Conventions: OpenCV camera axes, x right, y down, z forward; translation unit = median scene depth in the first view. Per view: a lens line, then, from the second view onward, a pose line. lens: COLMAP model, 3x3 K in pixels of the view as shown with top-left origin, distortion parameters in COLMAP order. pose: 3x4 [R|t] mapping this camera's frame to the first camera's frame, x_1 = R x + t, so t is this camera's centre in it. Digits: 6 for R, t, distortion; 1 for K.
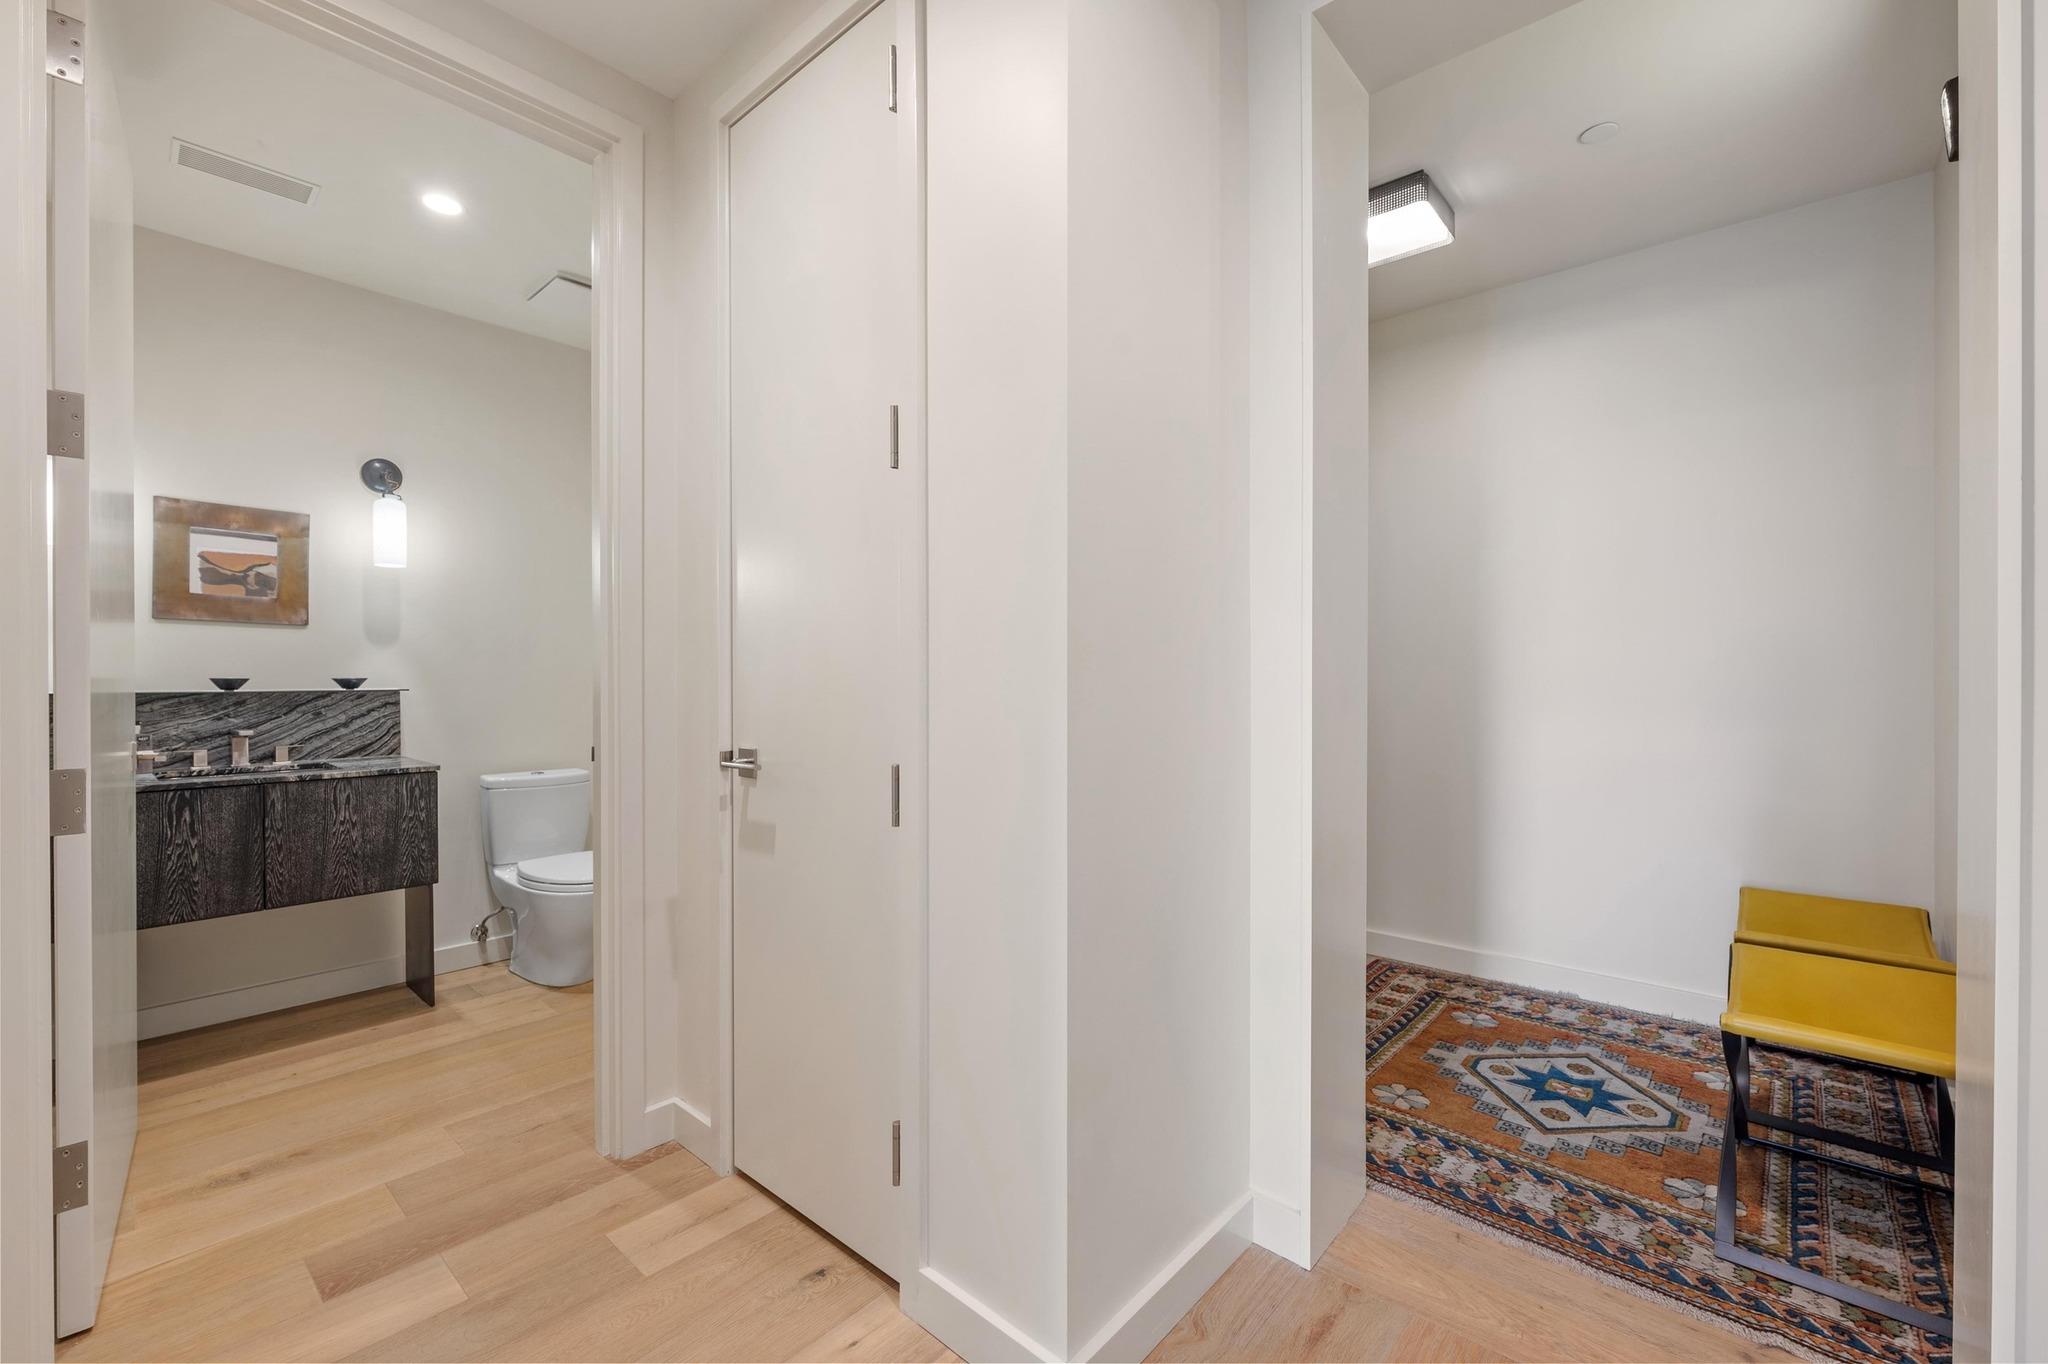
lens RADIAL K [[876.5, 0, 1032.5], [0, 876.5, 669.5], [0, 0, 1]] dist [-0.001186, 0.000776]
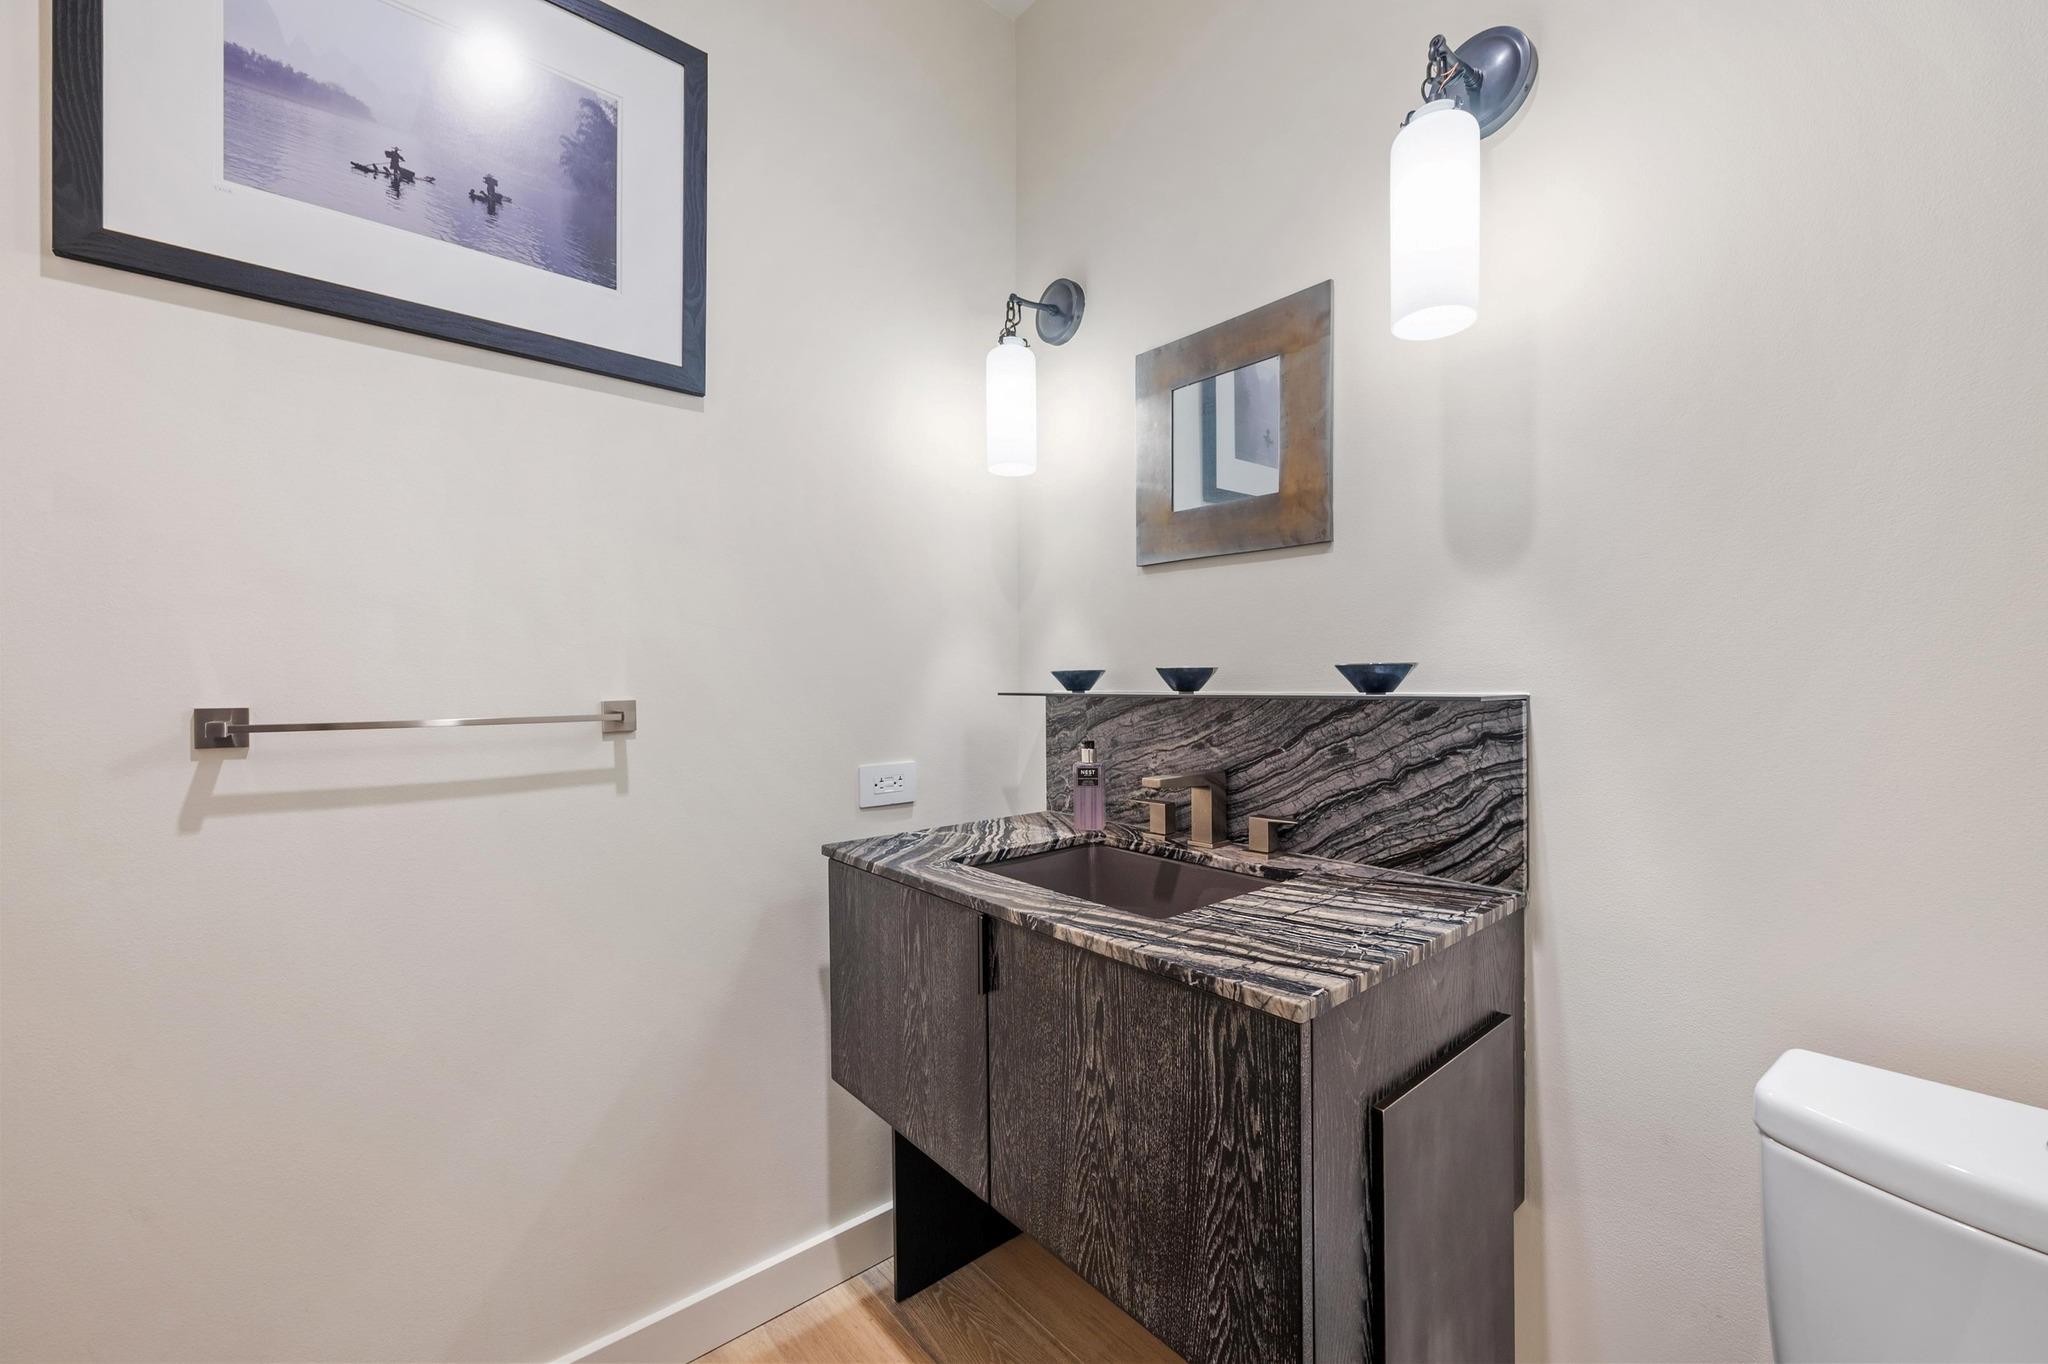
lens RADIAL K [[813.7, 0, 1021.5], [0, 813.7, 684.6], [0, 0, 1]] dist [-0.003638, 0.000013]
pose [[-0.166500, 0.015704, -0.985916, -0.409127], [0.024782, 0.999624, 0.011737, 0.010905], [0.985730, -0.022479, -0.166826, 0.913651]]
